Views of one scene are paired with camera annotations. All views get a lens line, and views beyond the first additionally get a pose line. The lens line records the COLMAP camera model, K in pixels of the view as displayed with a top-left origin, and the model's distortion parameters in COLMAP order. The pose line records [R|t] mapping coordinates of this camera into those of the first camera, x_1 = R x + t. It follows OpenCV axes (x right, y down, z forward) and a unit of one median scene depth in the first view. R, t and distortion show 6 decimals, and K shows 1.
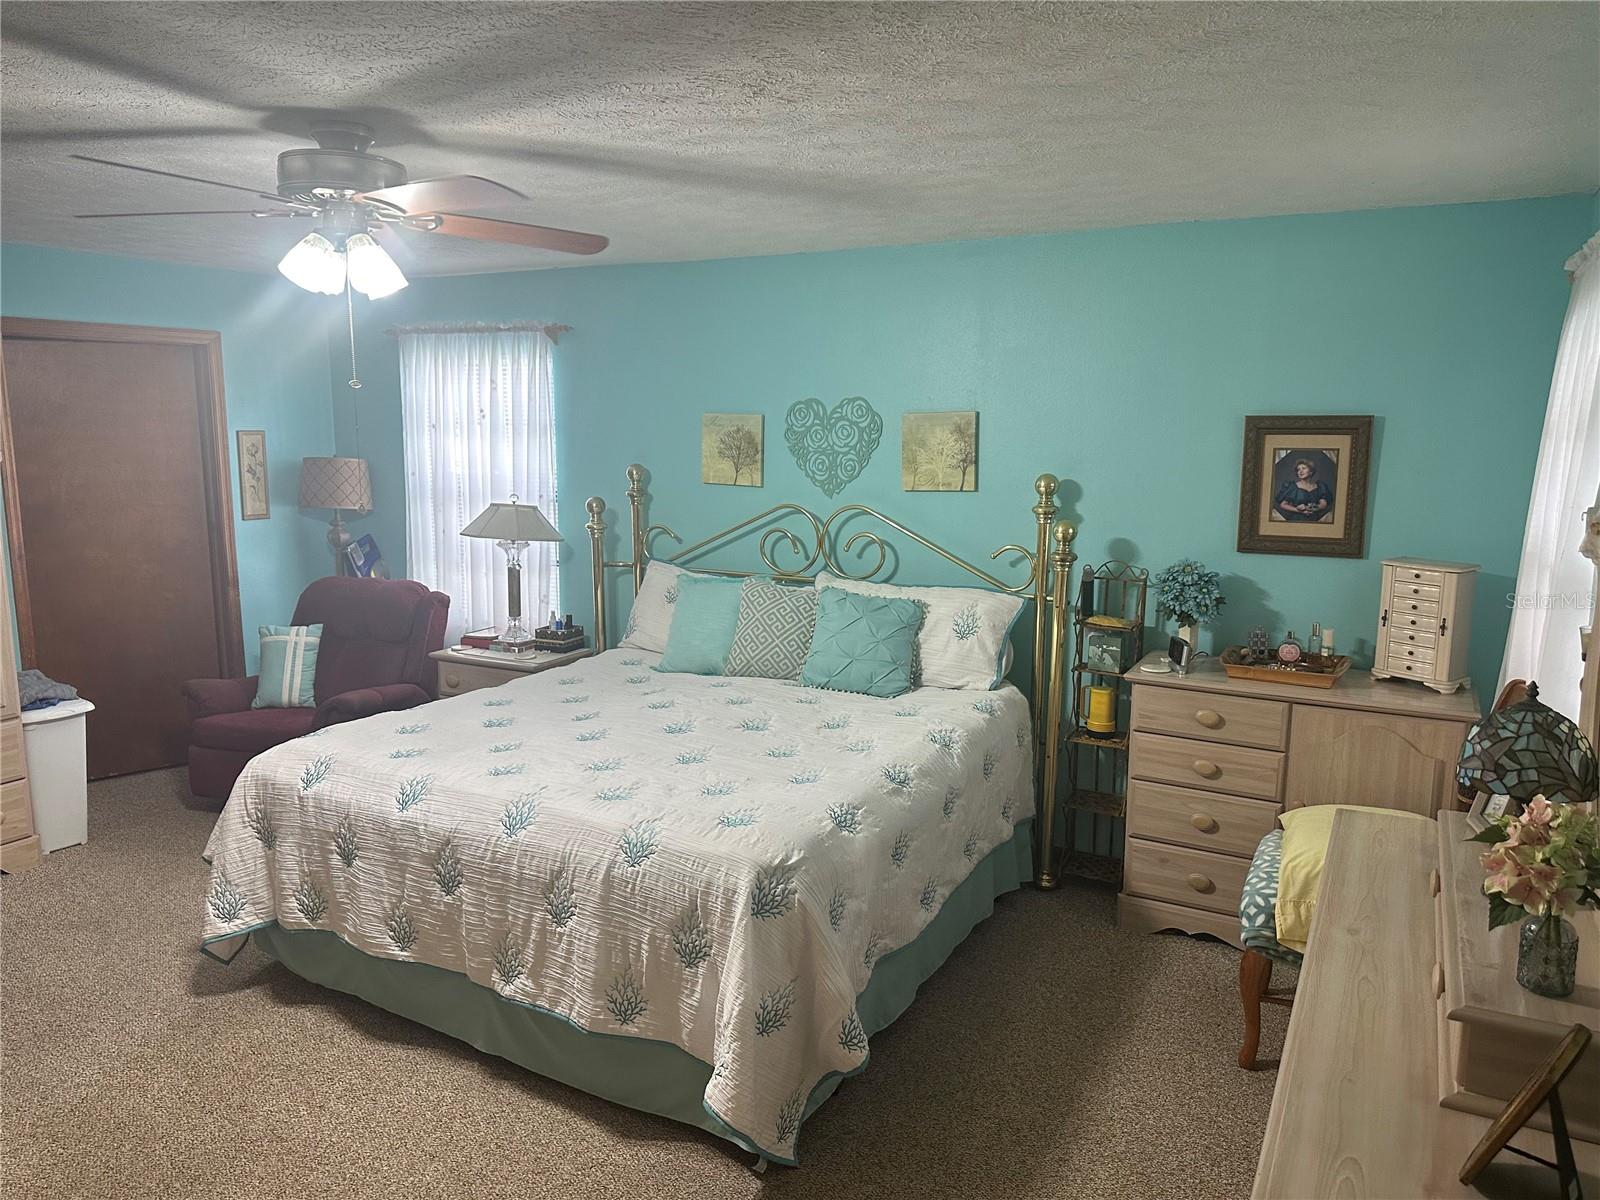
lens RADIAL K [[1135.1, 0, 808.3], [0, 1135.1, 593.2], [0, 0, 1]] dist [0.049659, -0.061926]
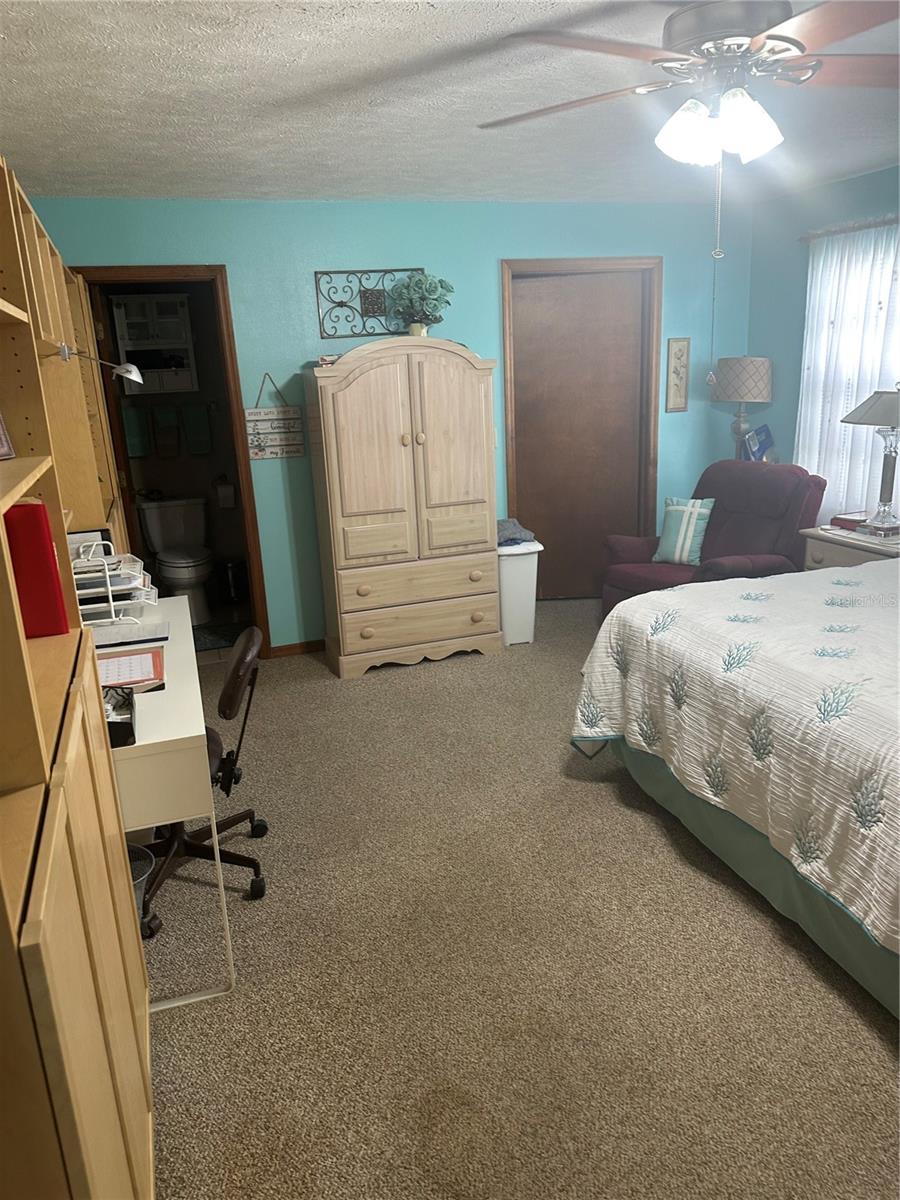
lens RADIAL K [[851.3, 0, 437.5], [0, 851.3, 595.9], [0, 0, 1]] dist [0.049659, -0.061926]
pose [[0.723735, 0.139709, -0.675787, -0.015895], [-0.050552, 0.987394, 0.149991, 0.011510], [0.688223, -0.074392, 0.721675, 0.205073]]
